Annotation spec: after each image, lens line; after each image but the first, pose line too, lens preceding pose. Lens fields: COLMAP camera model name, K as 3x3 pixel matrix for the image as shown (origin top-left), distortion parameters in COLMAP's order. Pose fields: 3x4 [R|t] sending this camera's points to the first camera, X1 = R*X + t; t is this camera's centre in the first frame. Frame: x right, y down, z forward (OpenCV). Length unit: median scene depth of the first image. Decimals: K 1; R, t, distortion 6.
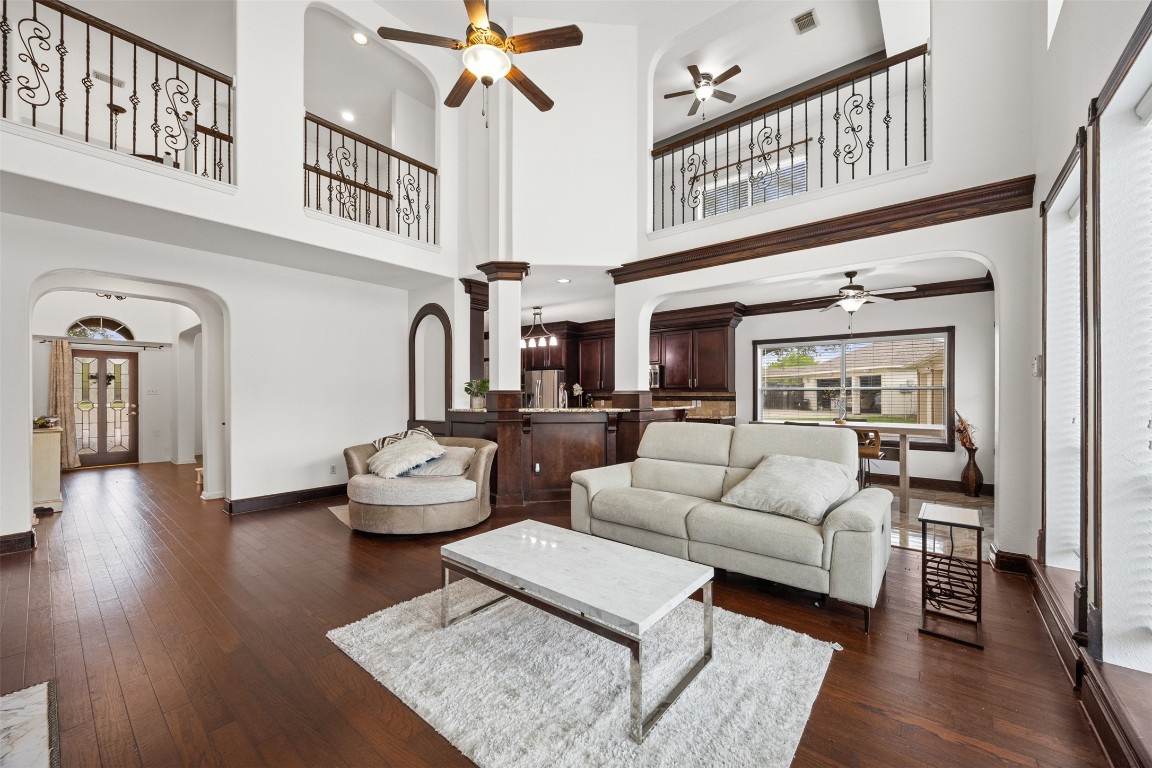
lens RADIAL K [[442.3, 0, 576.8], [0, 442.3, 393.3], [0, 0, 1]] dist [-0.001110, -0.000029]
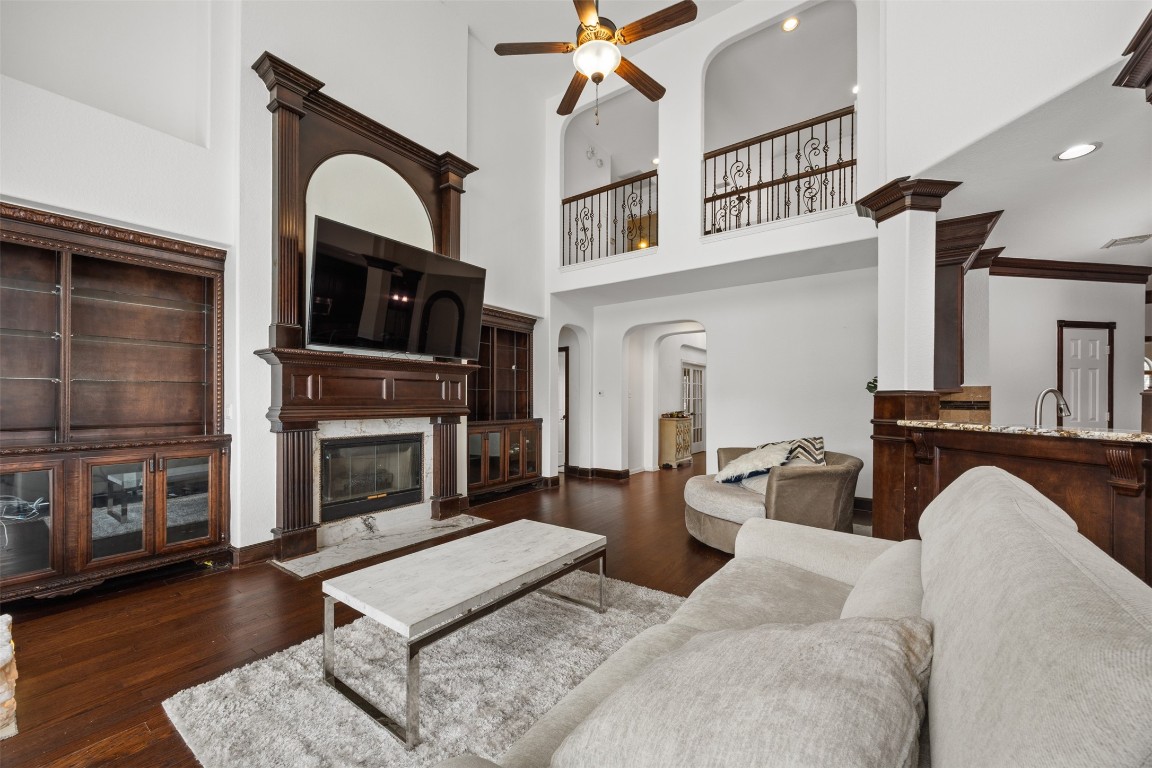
lens RADIAL K [[442.3, 0, 584.6], [0, 442.3, 400.0], [0, 0, 1]] dist [-0.001110, -0.000029]
pose [[0.076858, -0.001793, -0.997040, 0.450273], [-0.002261, 0.999995, -0.001973, 0.009360], [0.997040, 0.002406, 0.076853, 0.522455]]
